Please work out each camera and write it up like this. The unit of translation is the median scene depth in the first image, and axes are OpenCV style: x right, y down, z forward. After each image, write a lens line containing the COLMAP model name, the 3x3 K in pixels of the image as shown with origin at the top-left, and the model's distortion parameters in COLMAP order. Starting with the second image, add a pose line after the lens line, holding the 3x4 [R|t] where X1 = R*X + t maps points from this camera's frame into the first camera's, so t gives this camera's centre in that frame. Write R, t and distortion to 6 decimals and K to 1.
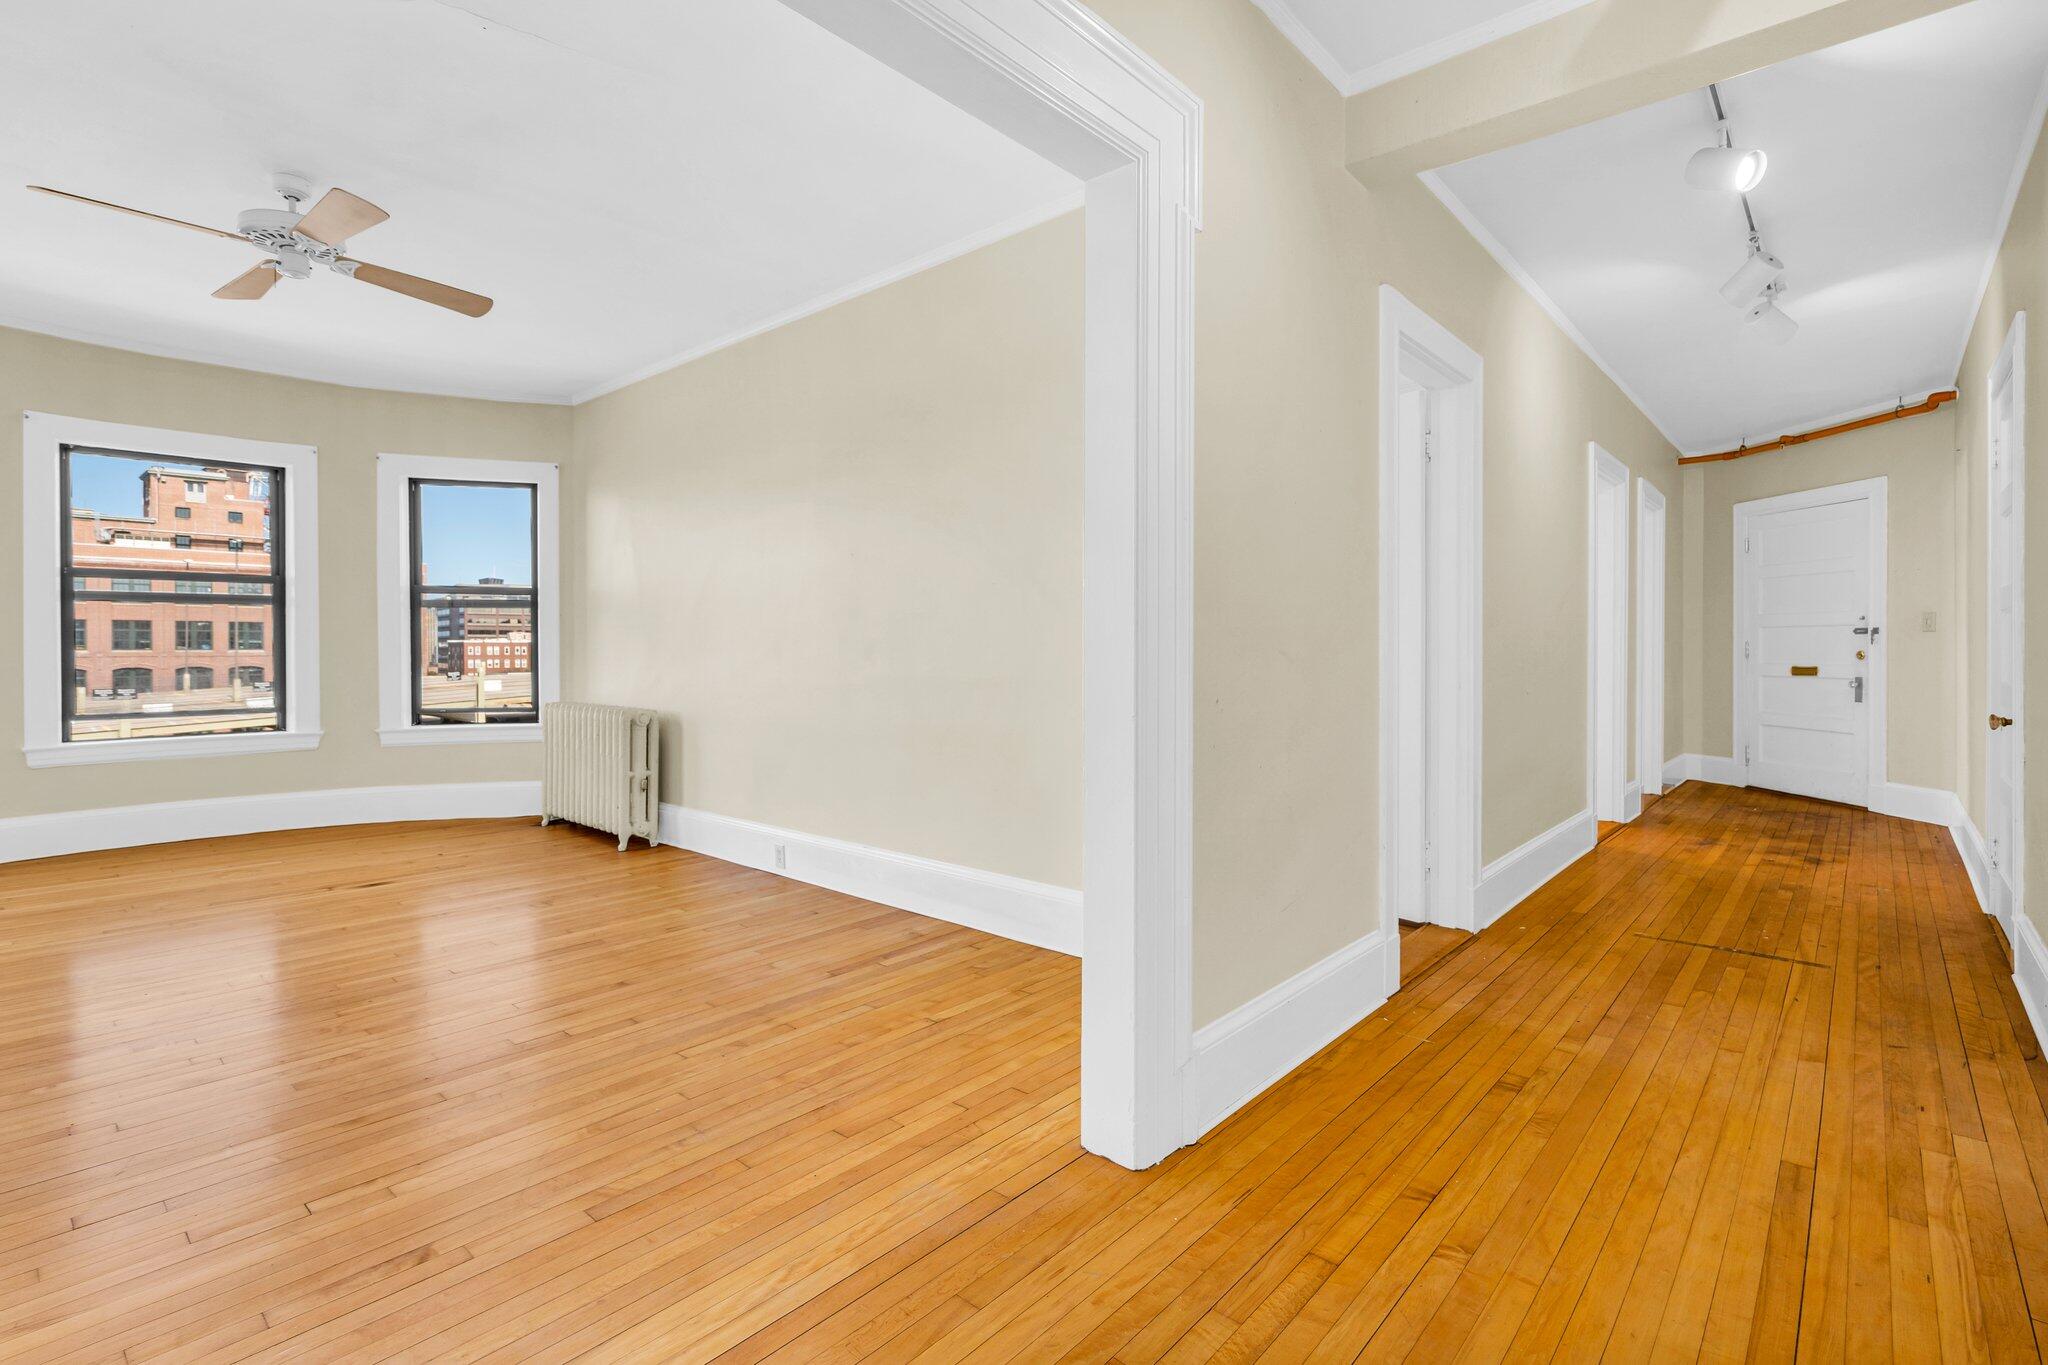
lens RADIAL K [[960.2, 0, 1019.5], [0, 960.2, 684.9], [0, 0, 1]] dist [0.000765, 0.000930]
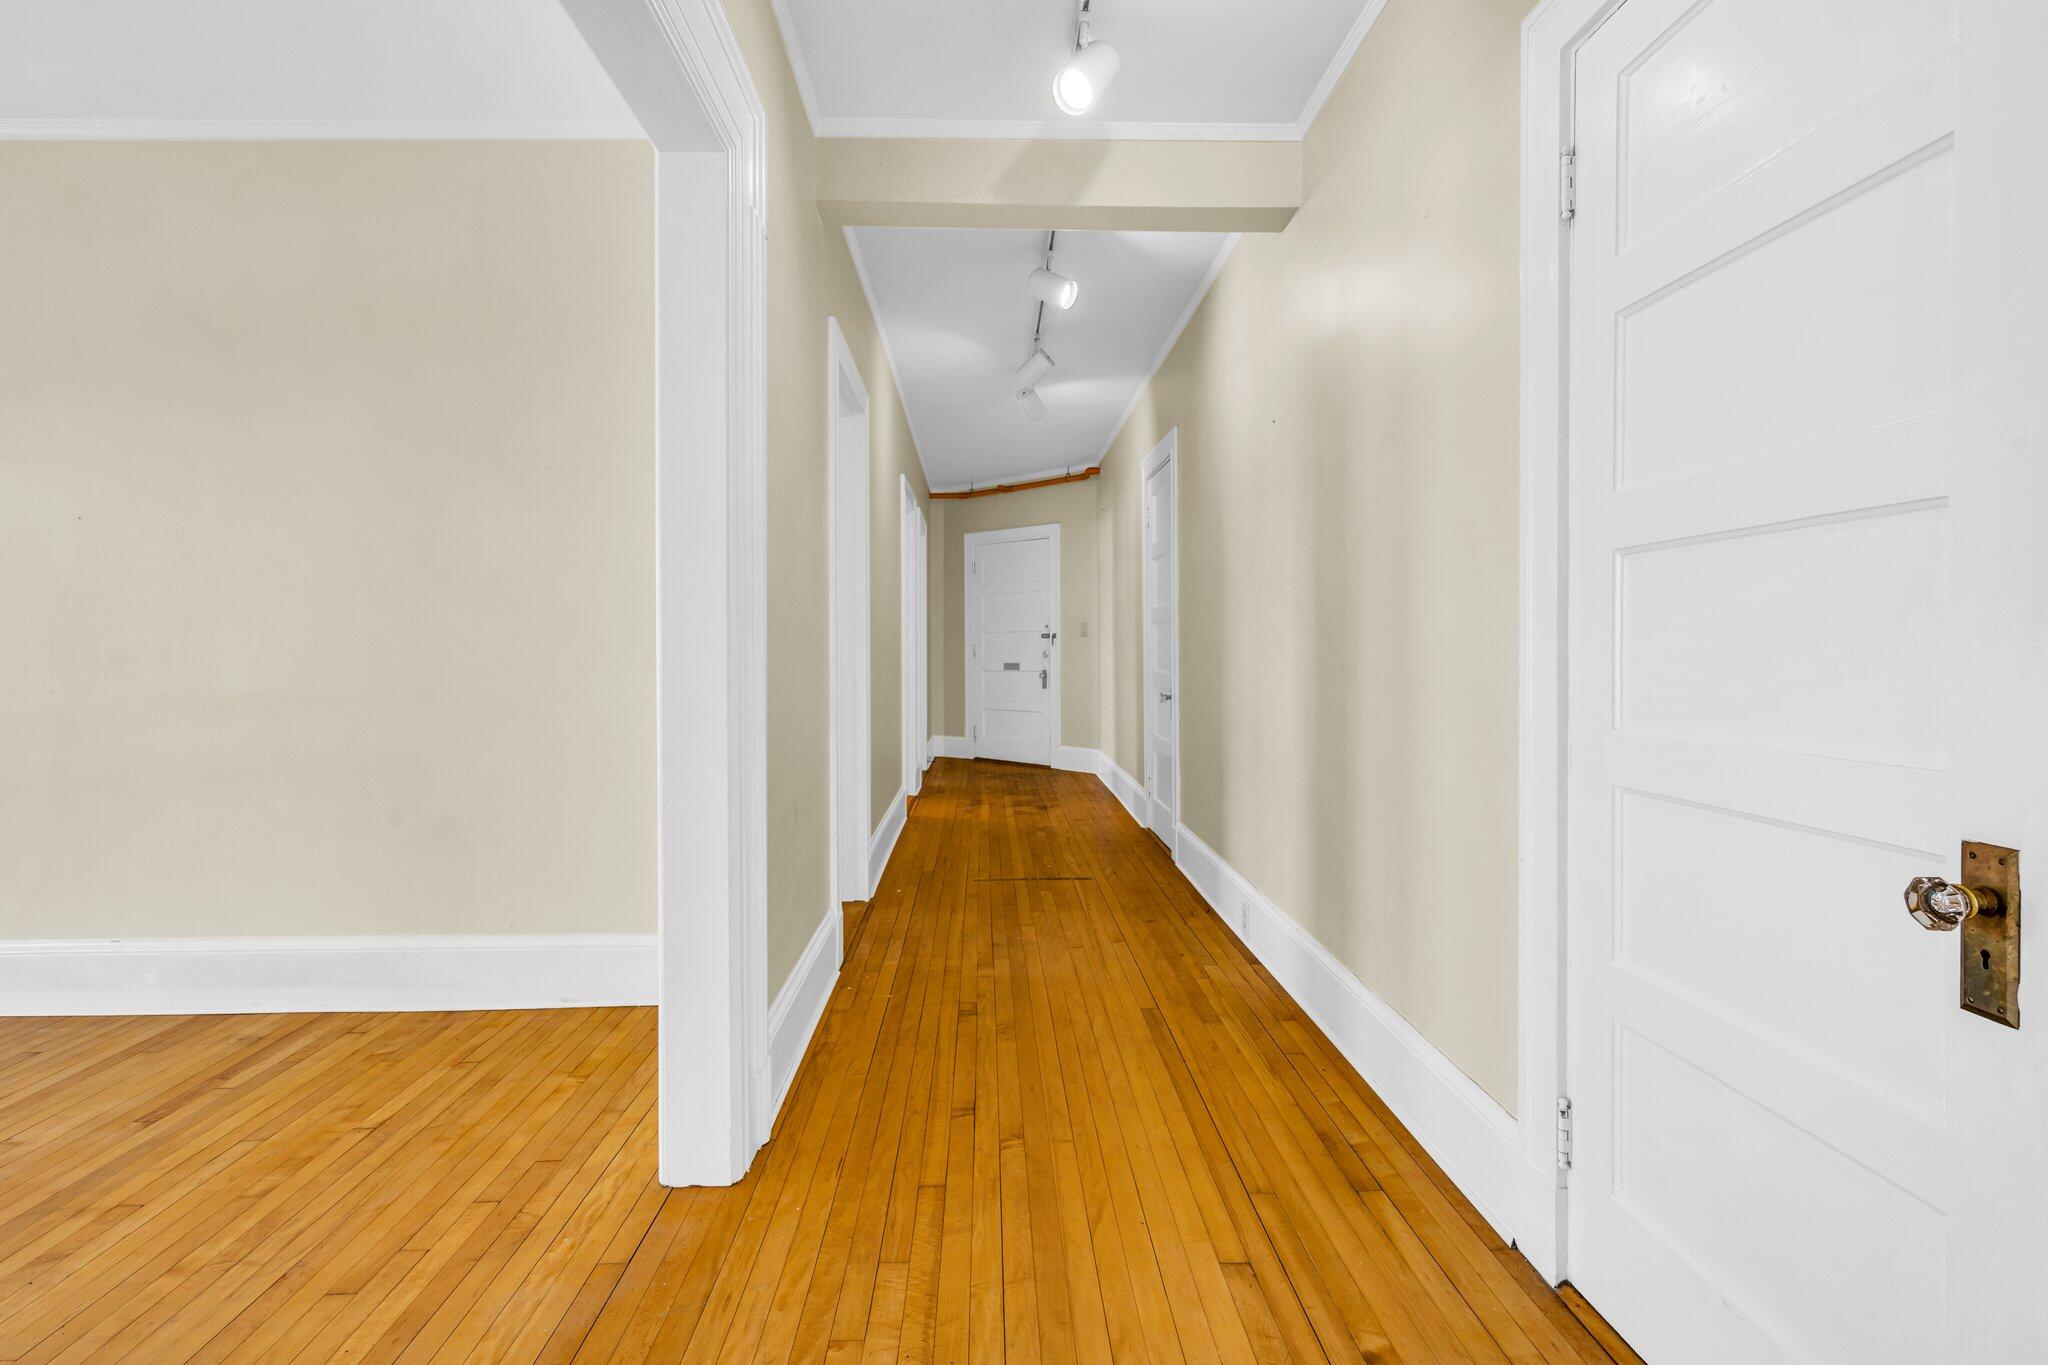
lens RADIAL K [[985.9, 0, 1022.5], [0, 985.9, 683.7], [0, 0, 1]] dist [0.001141, 0.002140]
pose [[0.722870, -0.027625, 0.690432, -0.242585], [0.030792, 0.999496, 0.007753, -0.000990], [-0.690298, 0.015655, 0.723356, 0.045705]]
